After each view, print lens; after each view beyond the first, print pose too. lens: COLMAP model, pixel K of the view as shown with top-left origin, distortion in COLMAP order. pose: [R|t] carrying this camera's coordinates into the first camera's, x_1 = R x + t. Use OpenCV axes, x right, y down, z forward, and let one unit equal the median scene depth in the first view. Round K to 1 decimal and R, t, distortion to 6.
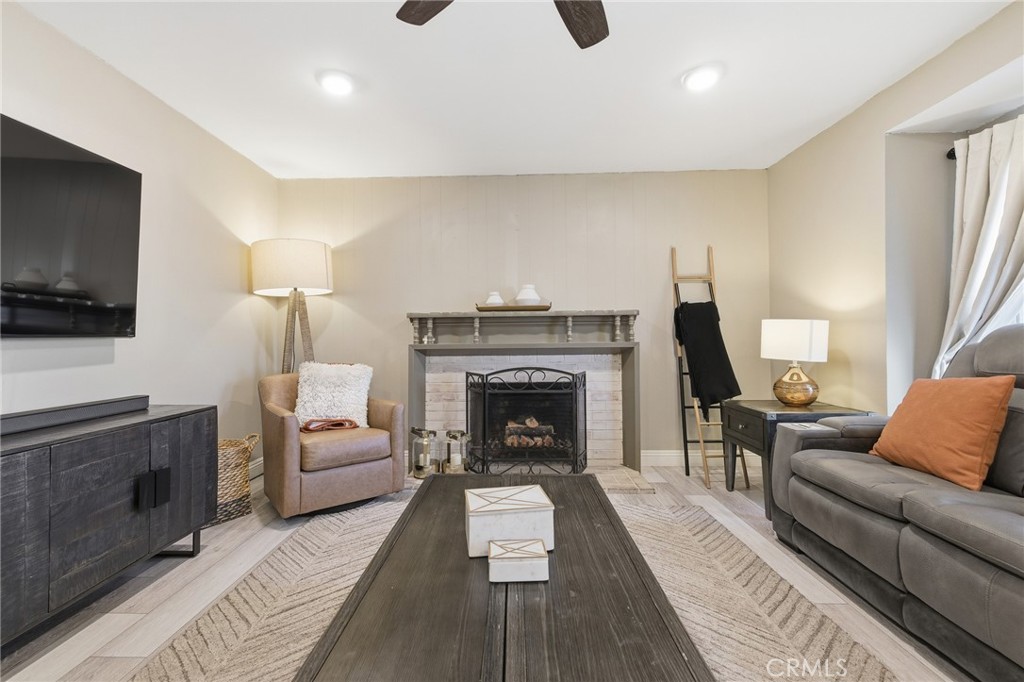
lens RADIAL K [[438.4, 0, 512.8], [0, 438.4, 336.2], [0, 0, 1]] dist [0.000265, -0.000668]
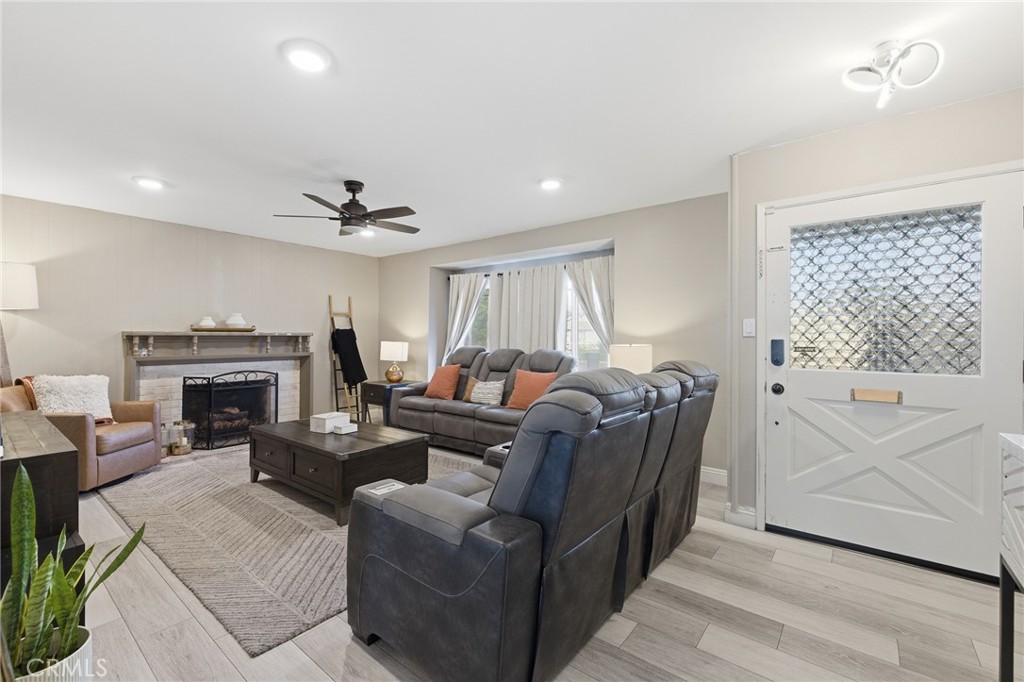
lens RADIAL K [[438.4, 0, 512.8], [0, 438.4, 336.2], [0, 0, 1]] dist [0.000265, -0.000668]
pose [[0.603029, 0.013155, 0.797611, -0.609868], [-0.014058, 0.999884, -0.005862, -0.051090], [-0.797595, -0.007678, 0.603144, -0.636385]]
